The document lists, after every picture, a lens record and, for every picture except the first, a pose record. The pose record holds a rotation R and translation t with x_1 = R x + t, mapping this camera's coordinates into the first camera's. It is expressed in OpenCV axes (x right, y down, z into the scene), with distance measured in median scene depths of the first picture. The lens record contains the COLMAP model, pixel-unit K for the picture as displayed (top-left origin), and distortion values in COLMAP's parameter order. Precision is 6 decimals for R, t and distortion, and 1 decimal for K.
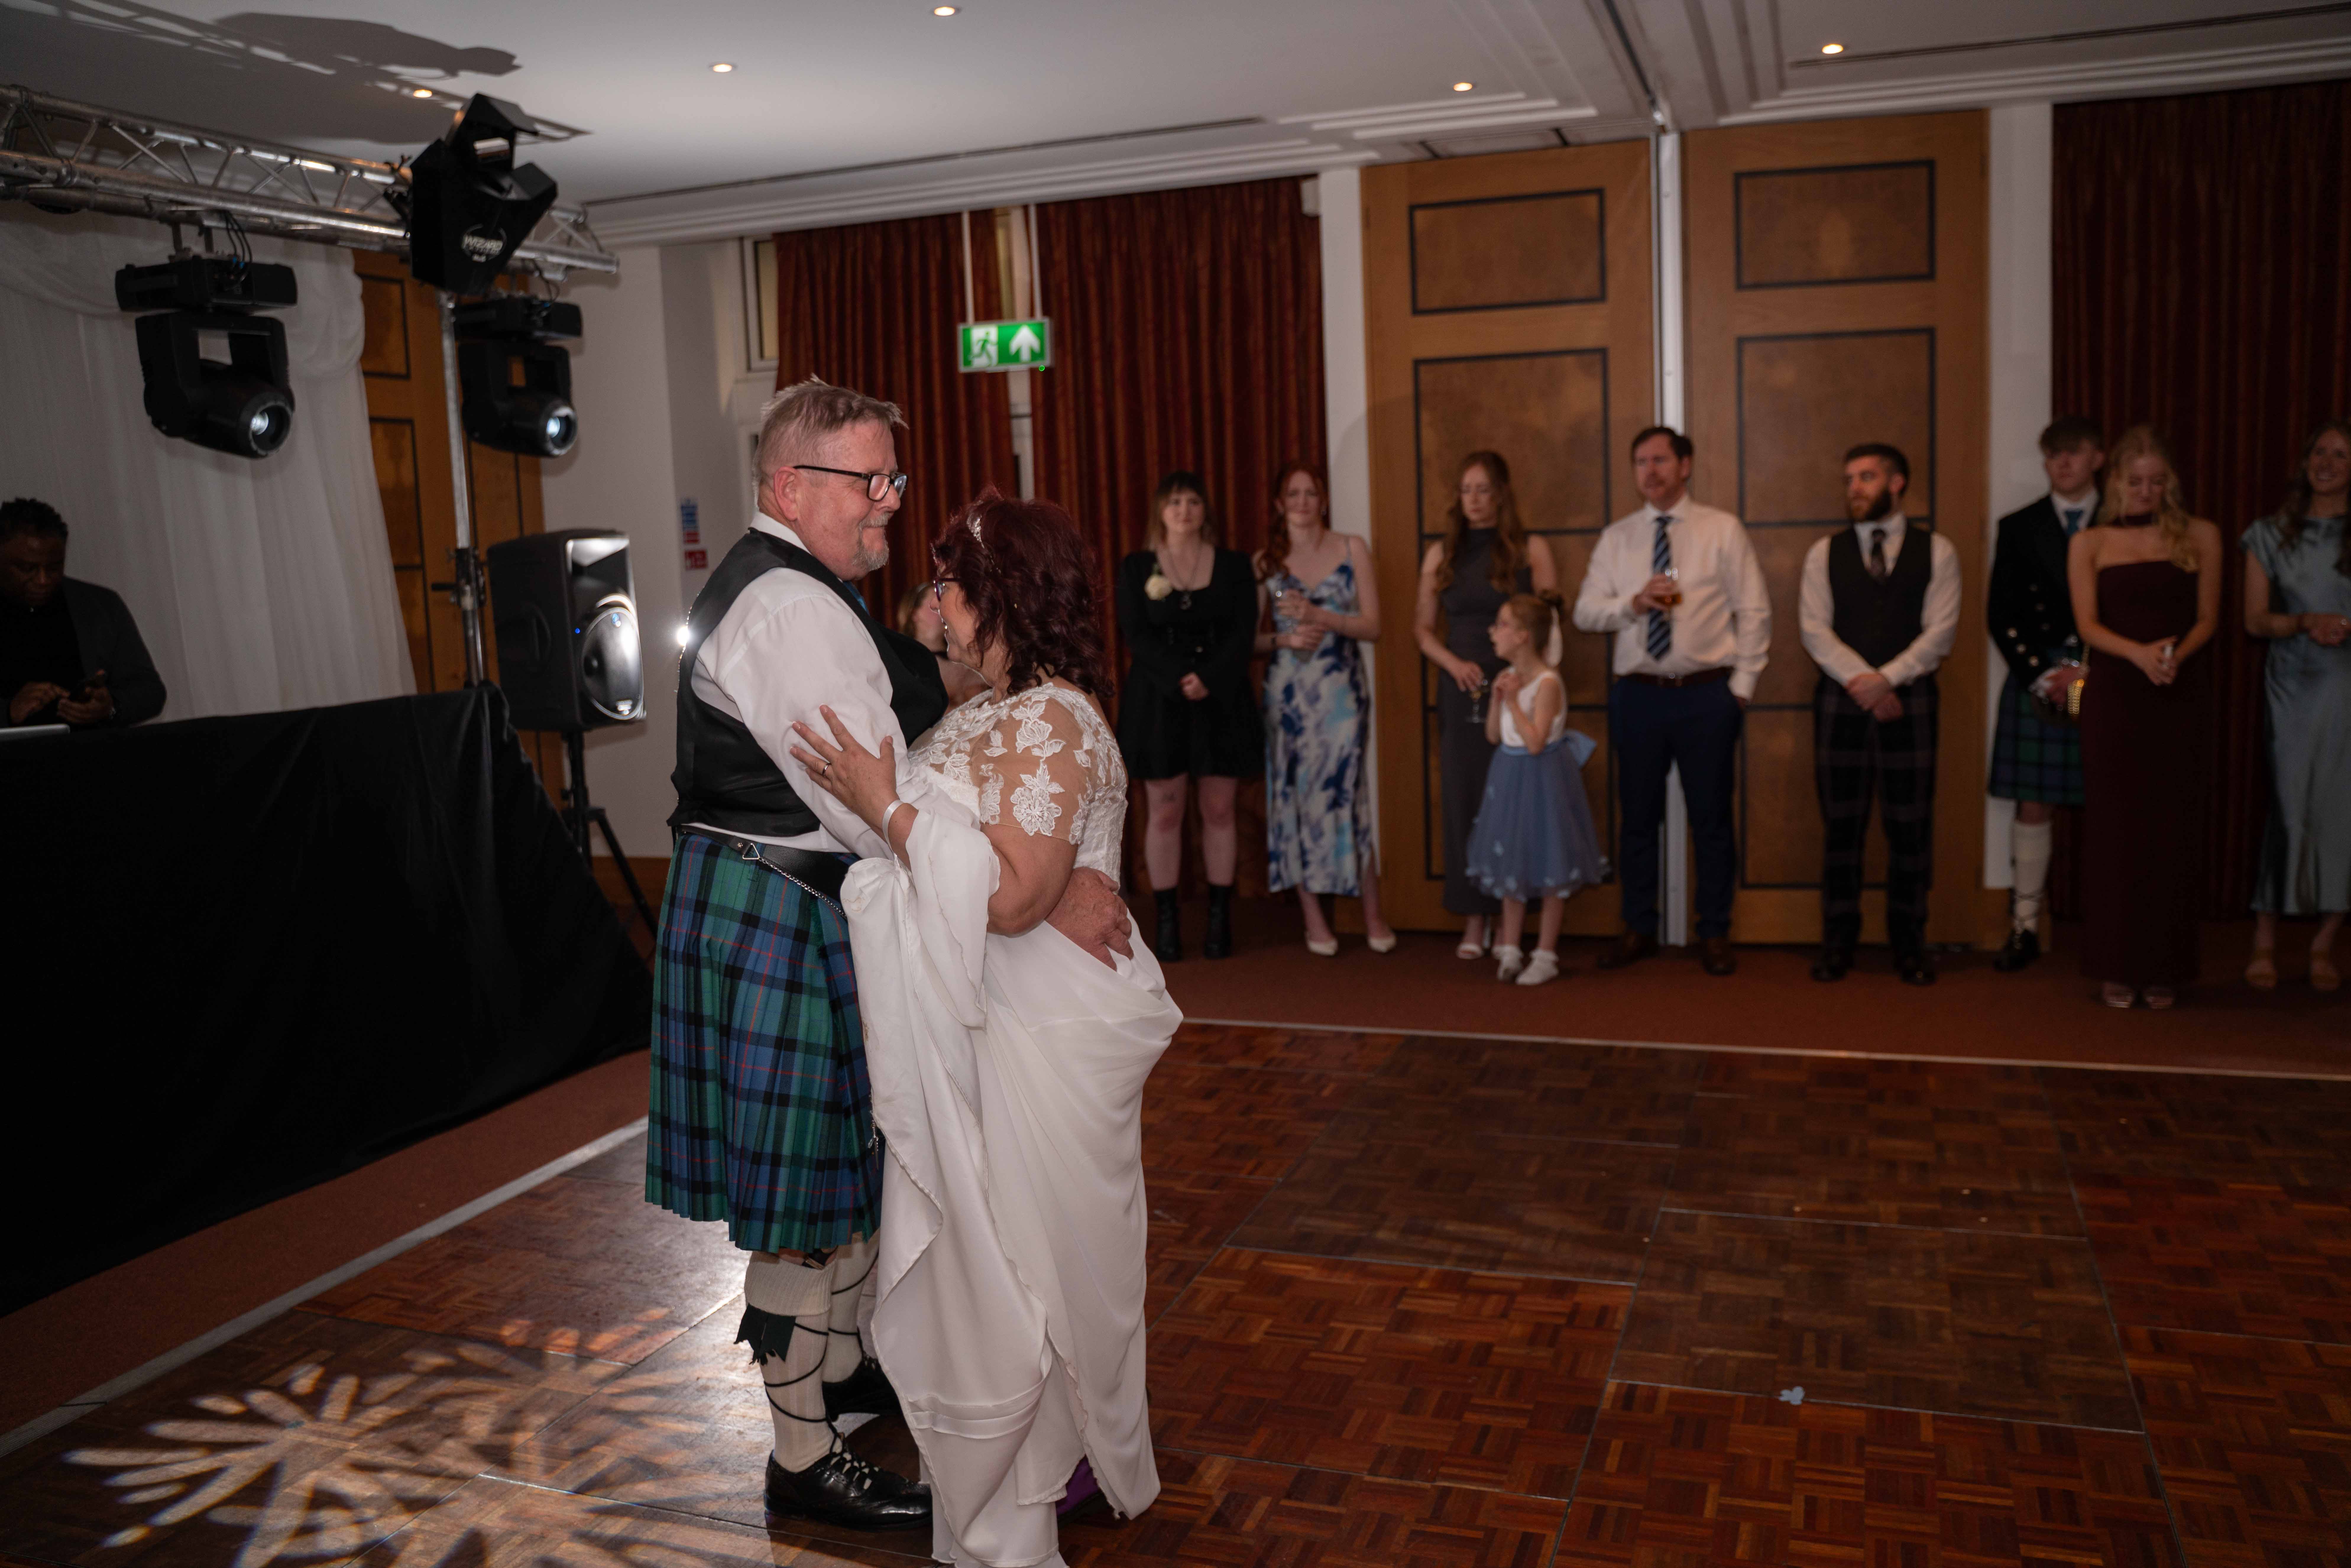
lens RADIAL K [[1911.3, 0, 1176.9], [0, 1911.3, 781.9], [0, 0, 1]] dist [-0.113468, 0.096866]
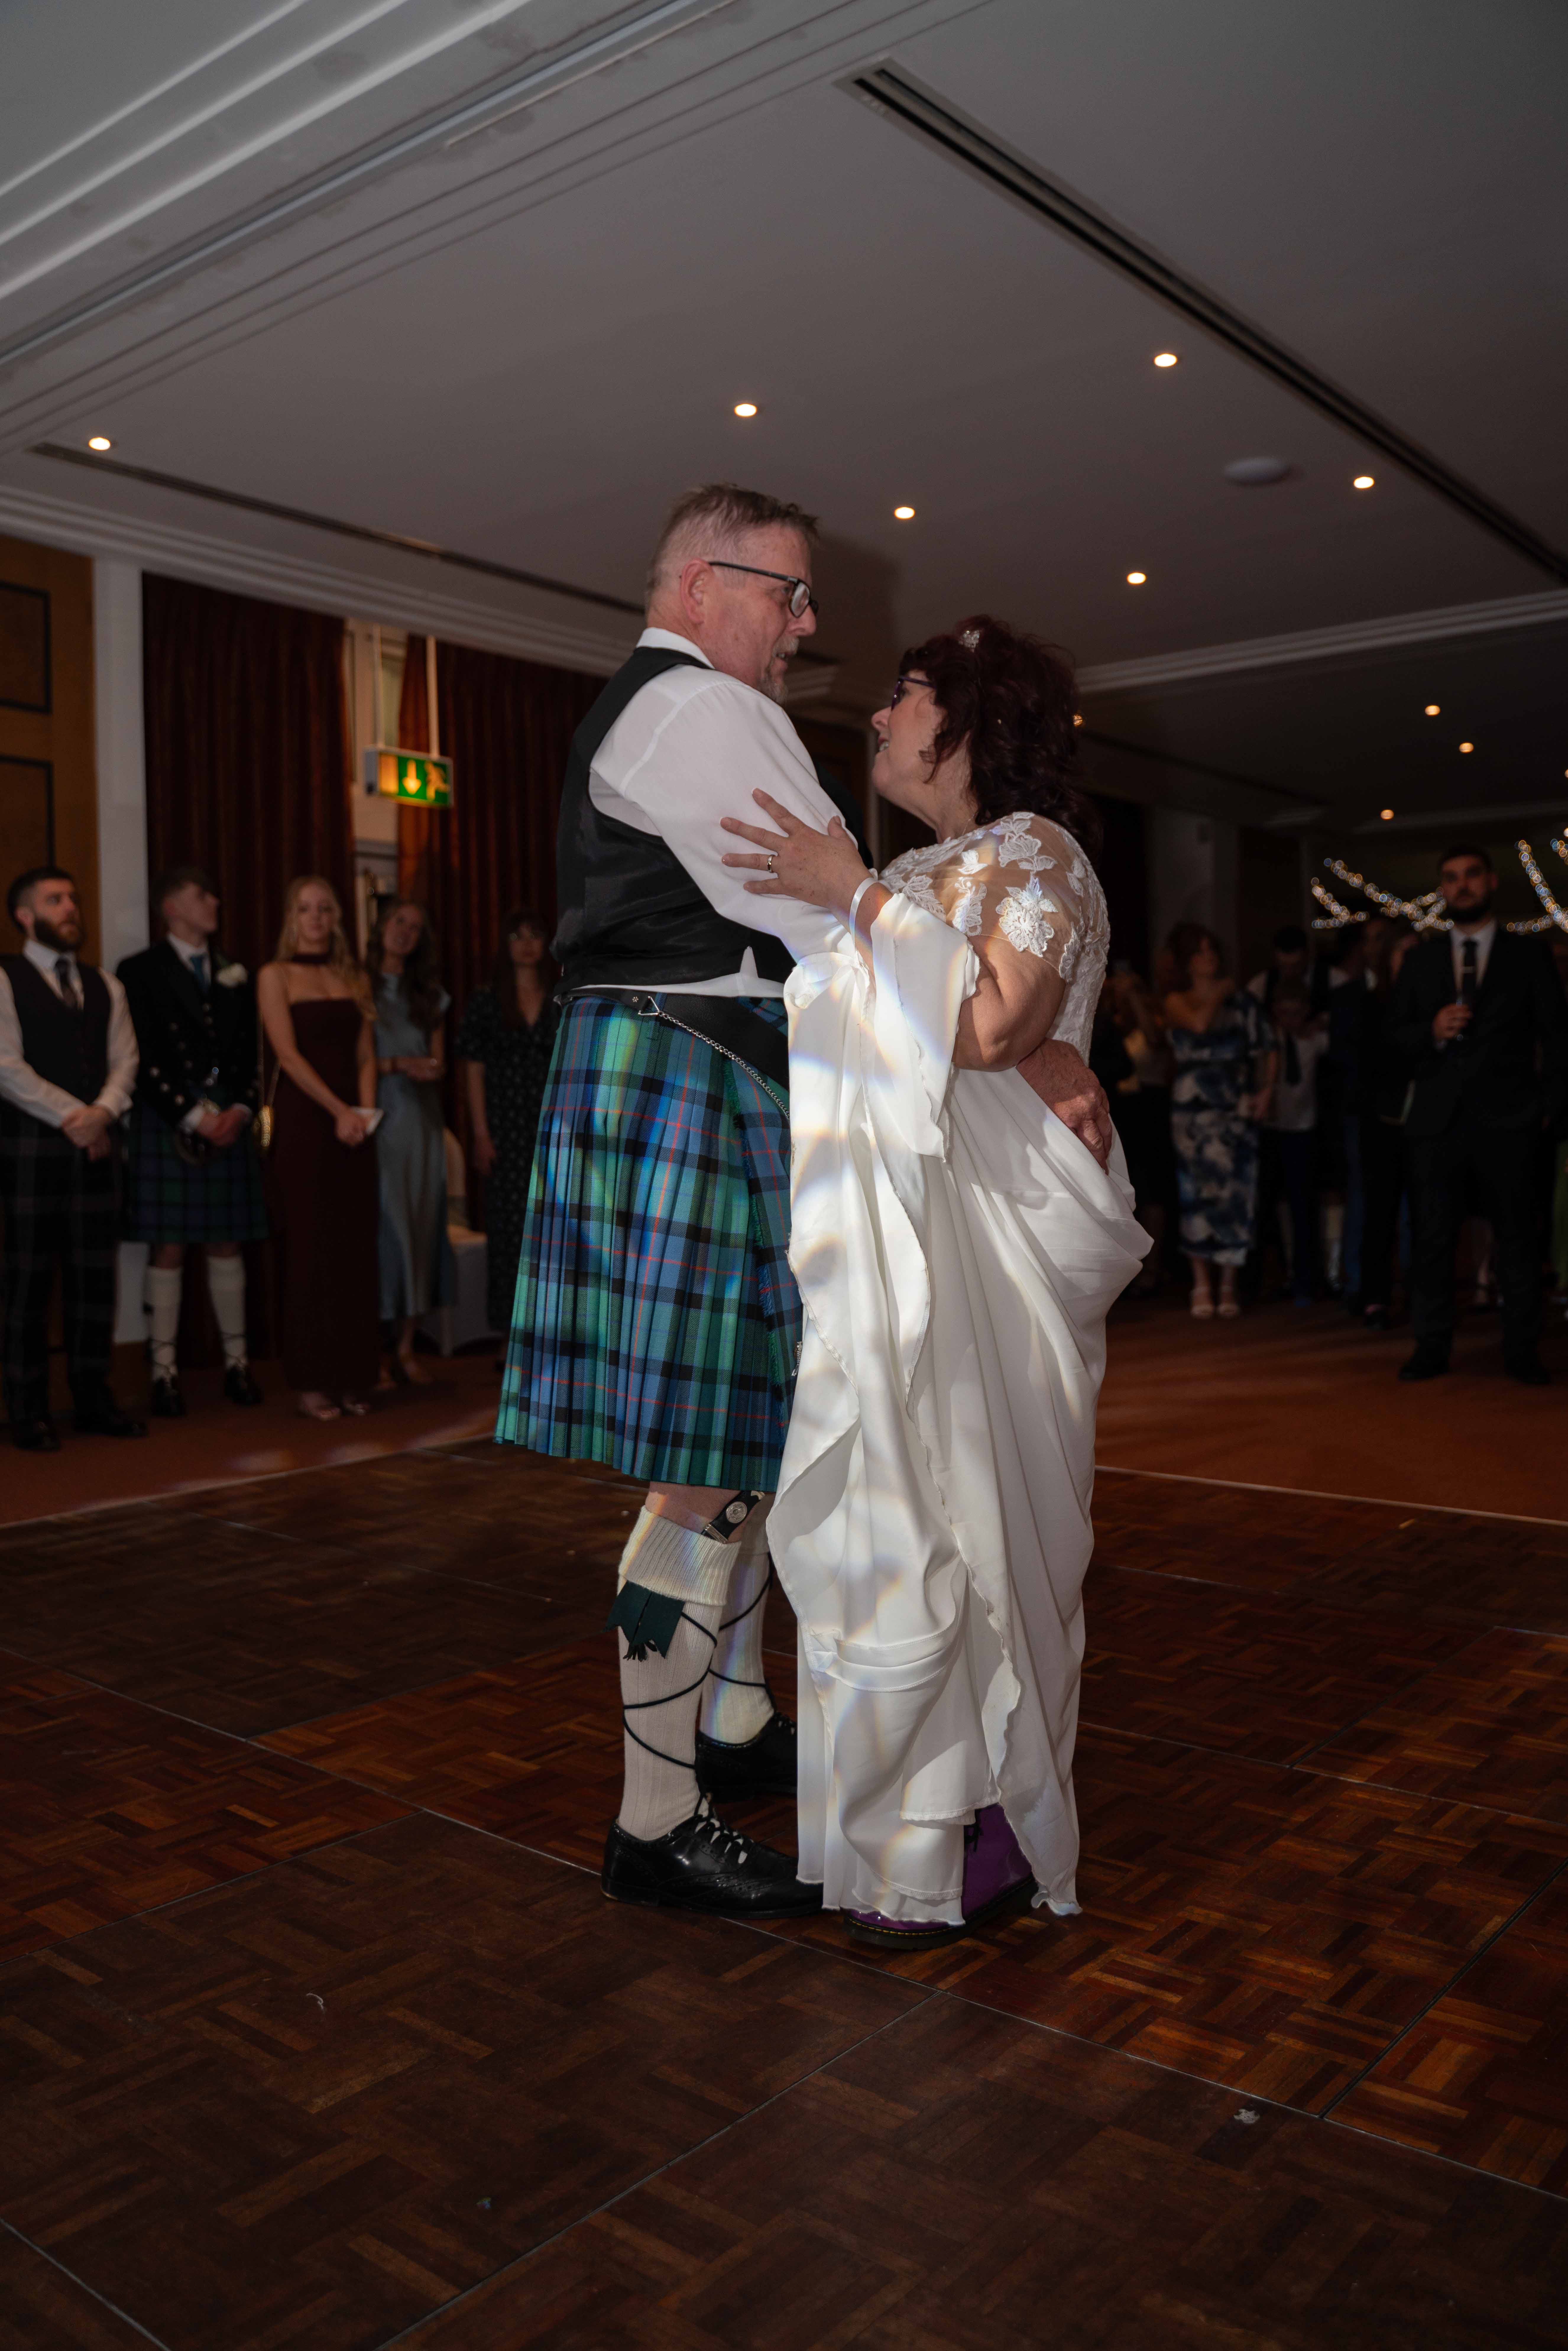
lens RADIAL K [[1911.3, 0, 793.2], [0, 1911.3, 1193.2], [0, 0, 1]] dist [-0.113468, 0.096866]
pose [[0.328726, -0.013253, 0.944332, -0.386715], [0.119589, 0.992437, -0.027701, 0.050598], [-0.936823, 0.122038, 0.327824, 0.348996]]
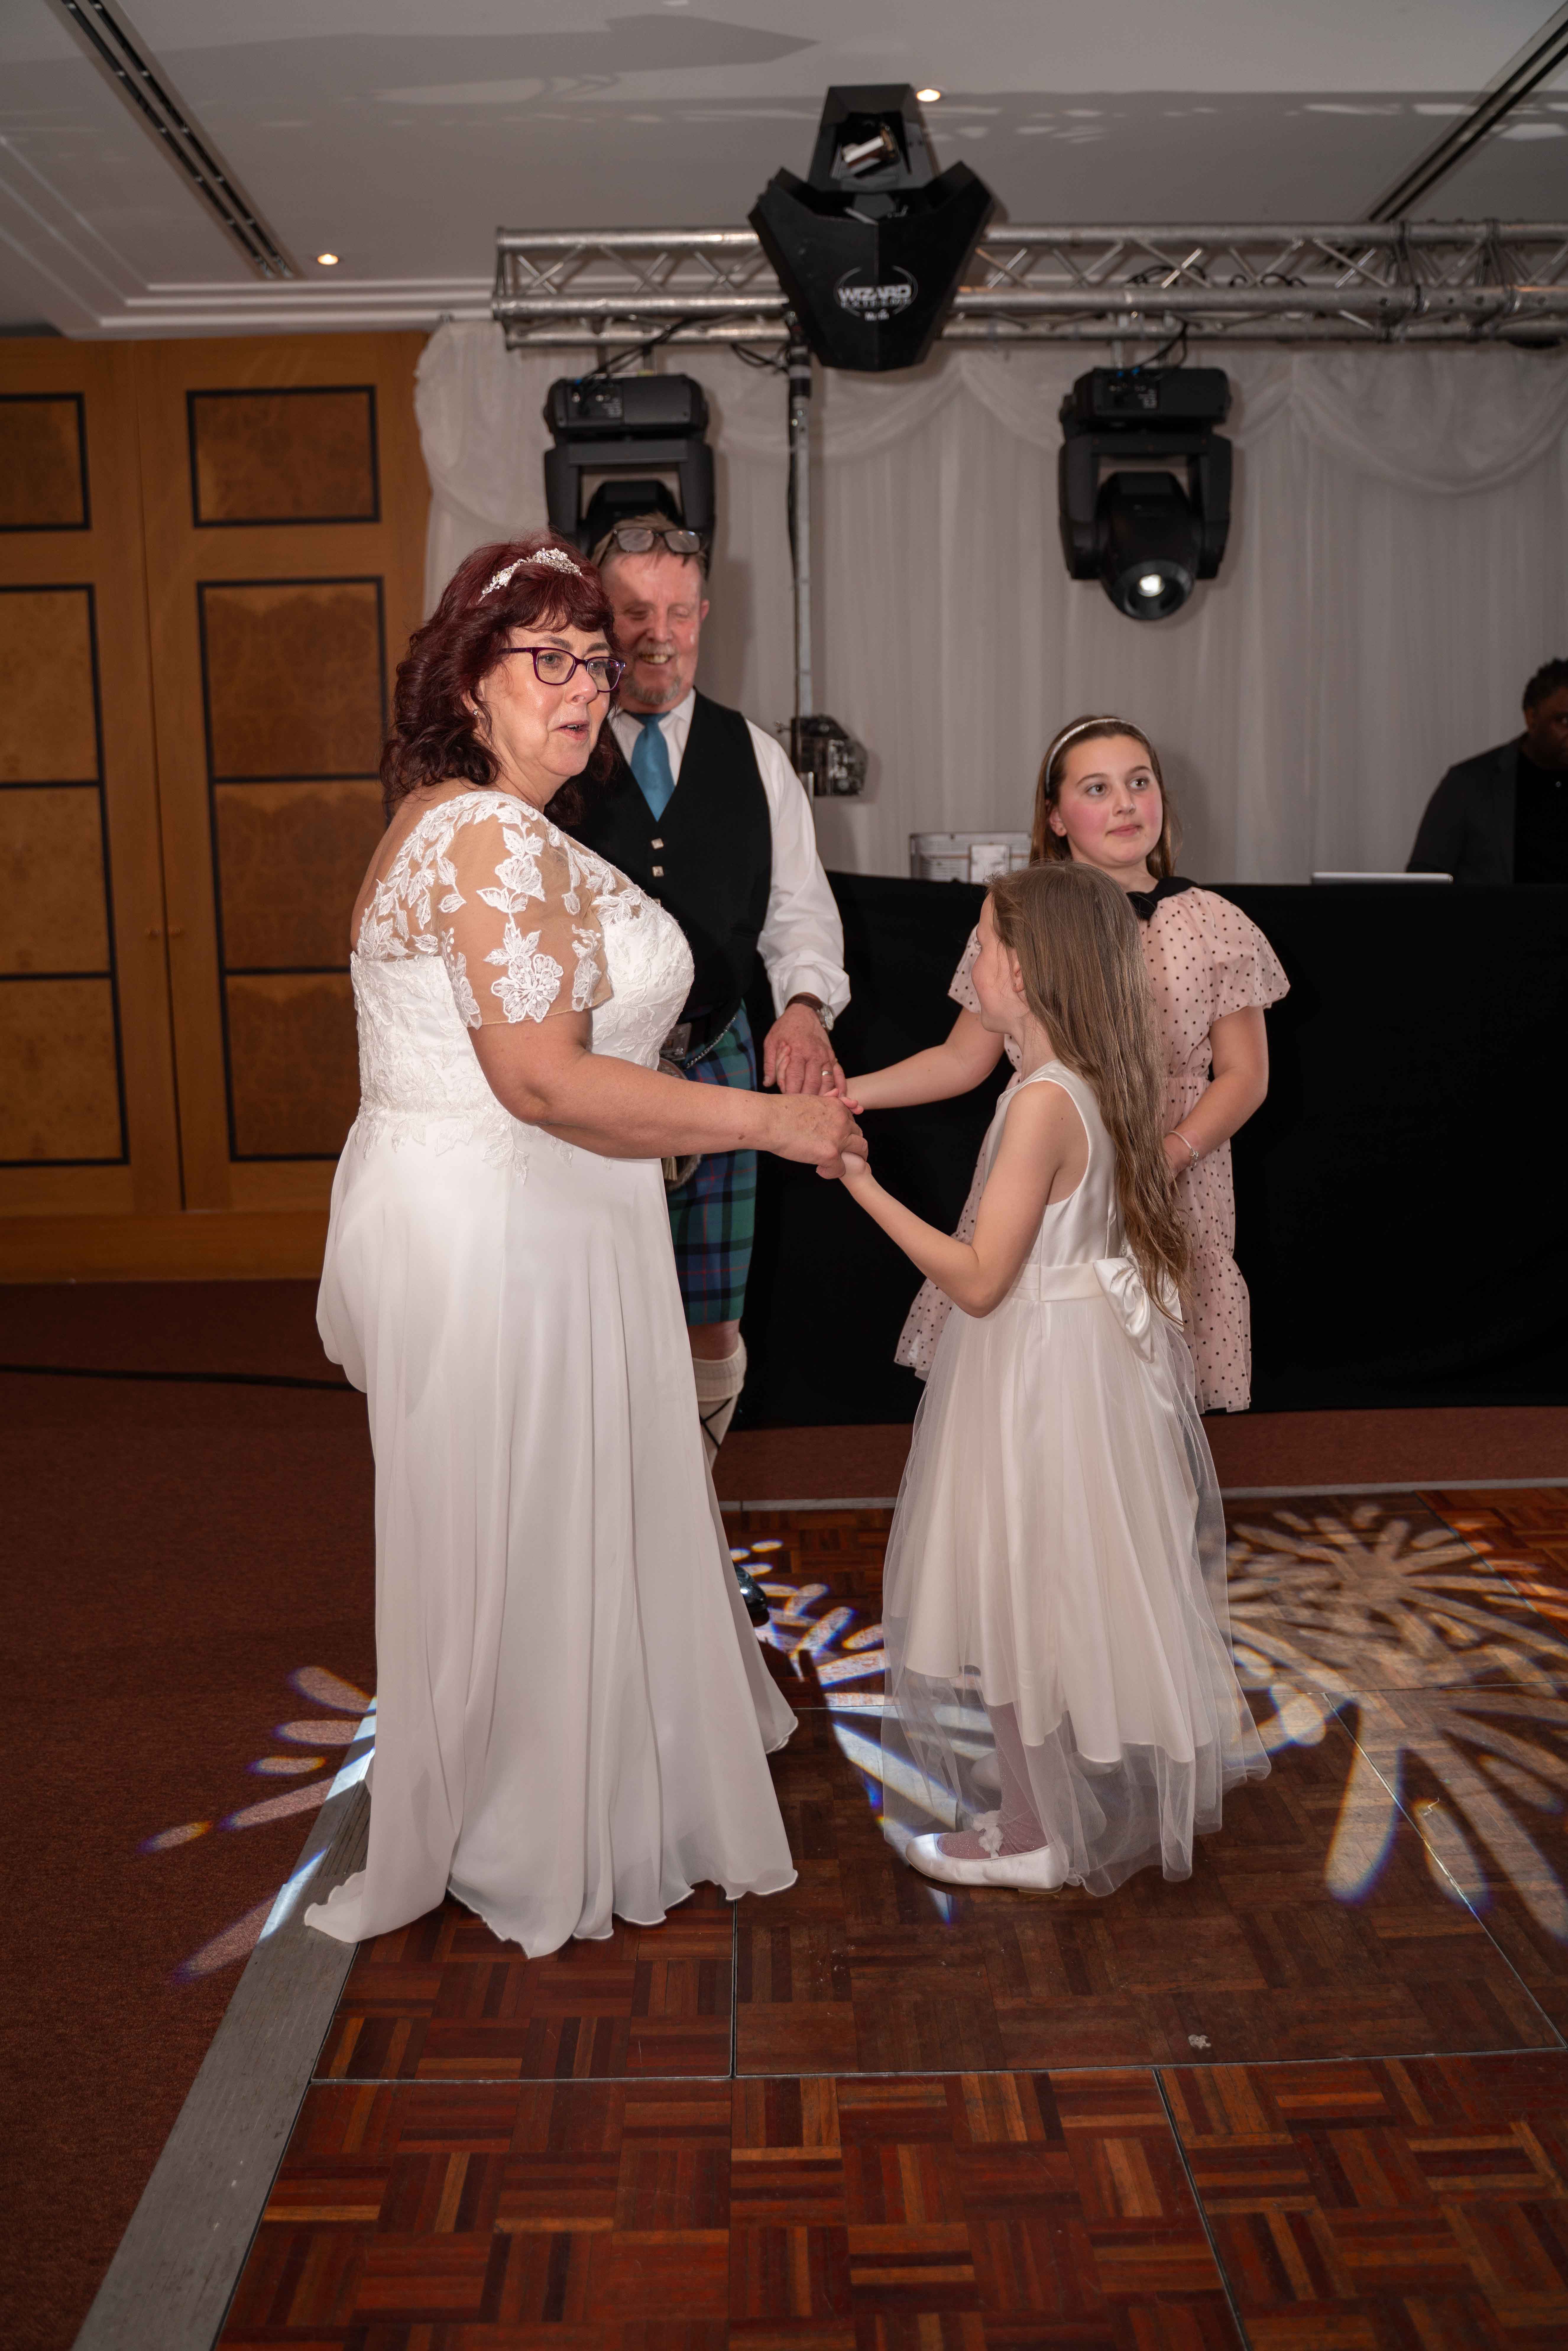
lens RADIAL K [[1911.3, 0, 777.7], [0, 1911.3, 1176.3], [0, 0, 1]] dist [-0.113468, 0.096866]
pose [[0.364535, 0.183969, -0.912836, 0.150566], [-0.122124, 0.981268, 0.148992, 0.014149], [0.923147, 0.057166, 0.380174, 0.203361]]
